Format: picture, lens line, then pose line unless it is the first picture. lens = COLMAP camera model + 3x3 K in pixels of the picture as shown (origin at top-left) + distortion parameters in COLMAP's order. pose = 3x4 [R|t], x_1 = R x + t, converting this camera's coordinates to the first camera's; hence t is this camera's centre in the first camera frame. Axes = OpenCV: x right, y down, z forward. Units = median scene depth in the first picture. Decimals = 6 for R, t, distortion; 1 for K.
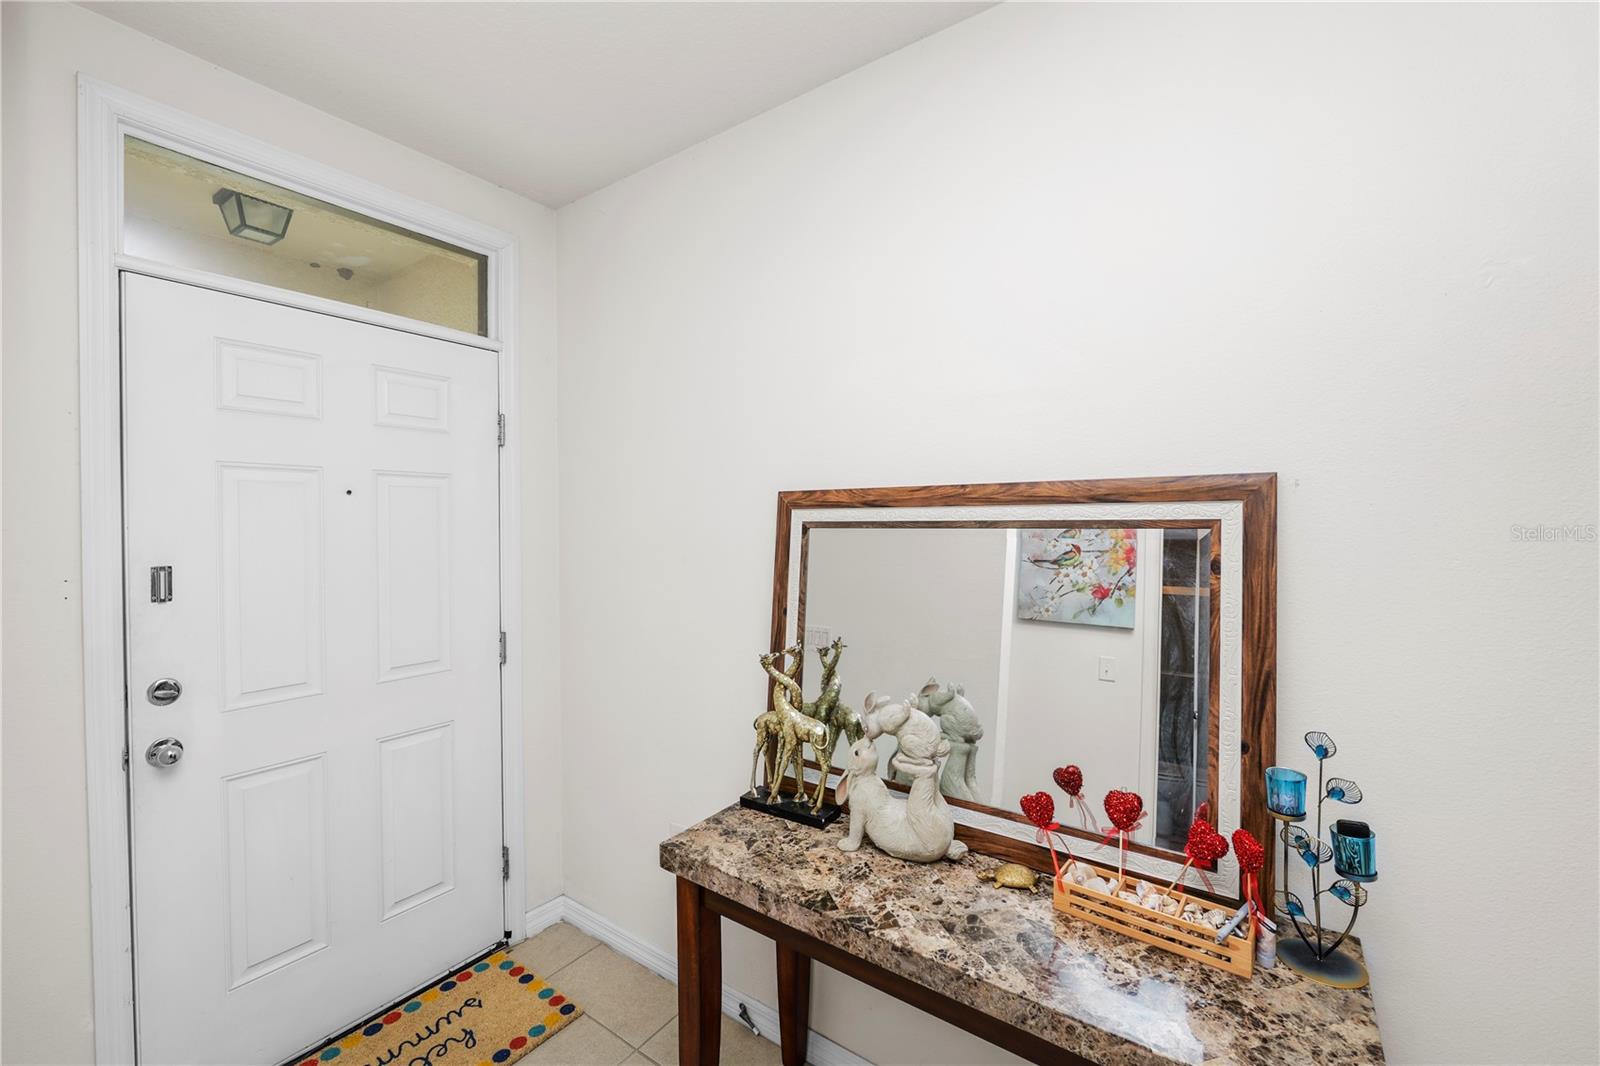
lens RADIAL K [[653.8, 0, 798.9], [0, 653.8, 529.2], [0, 0, 1]] dist [-0.013713, 0.000368]
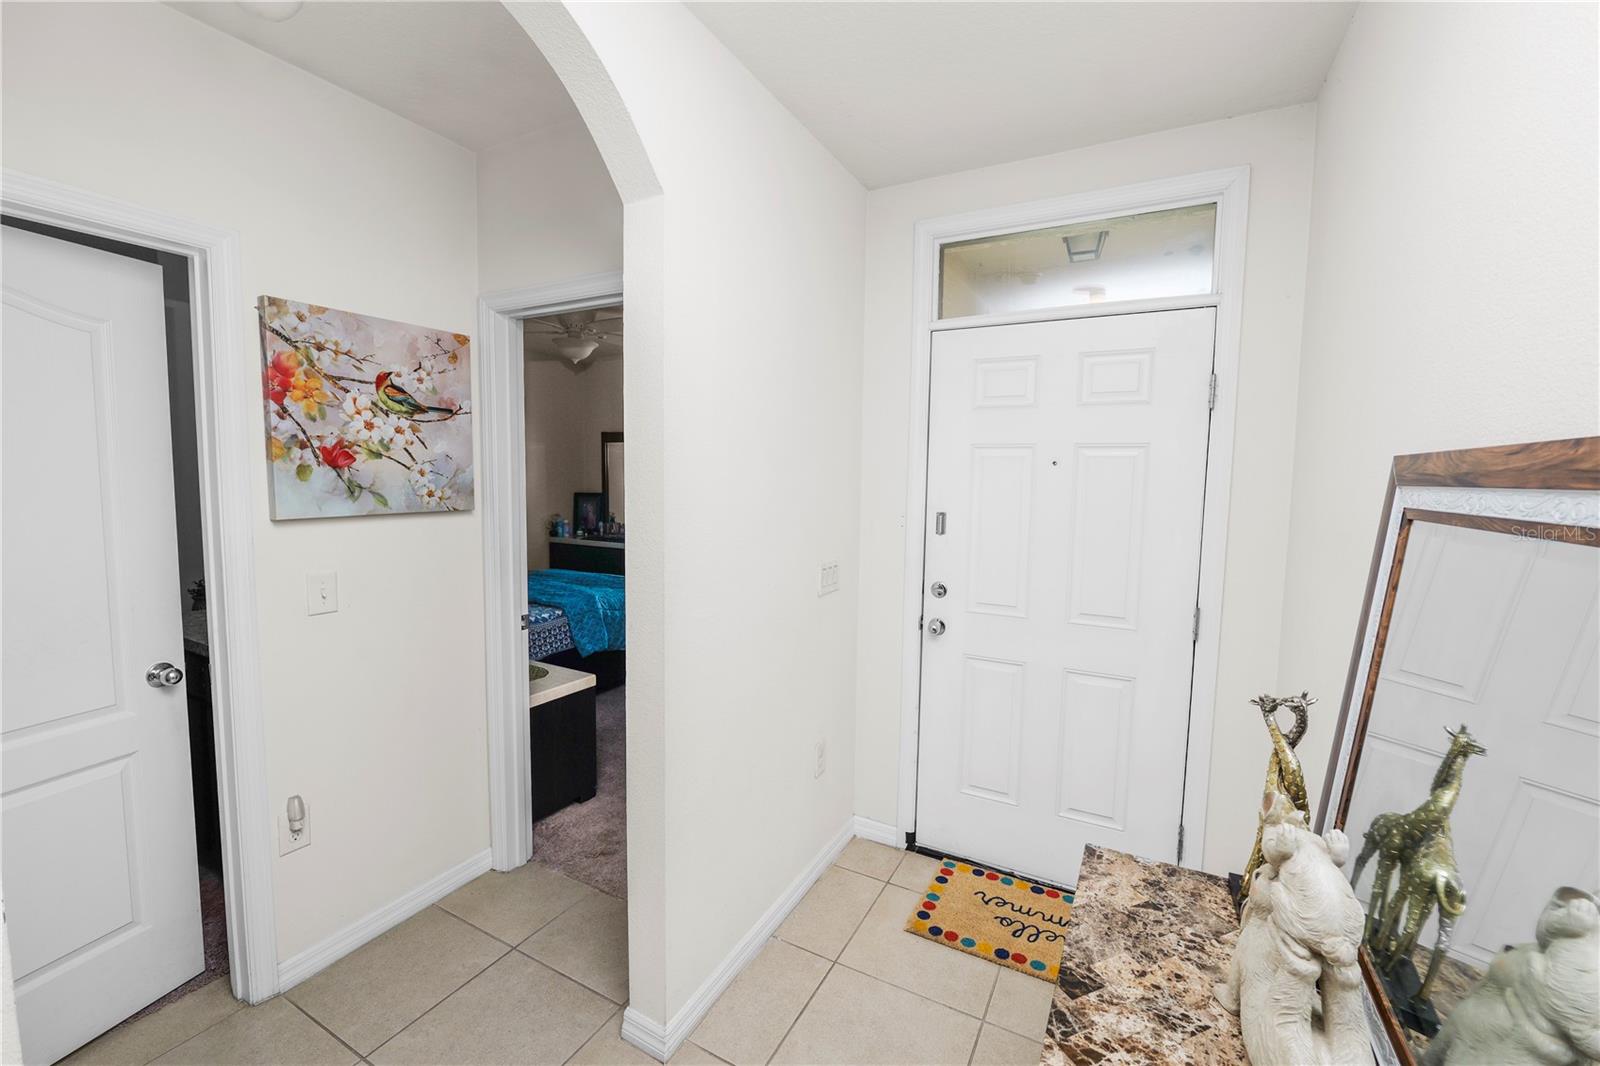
lens RADIAL K [[653.8, 0, 800.3], [0, 653.8, 530.9], [0, 0, 1]] dist [-0.013713, 0.000368]
pose [[0.127631, 0.091460, -0.987596, 0.548129], [-0.028606, 0.995664, 0.088510, -0.028763], [0.991409, 0.016954, 0.129694, 0.418341]]
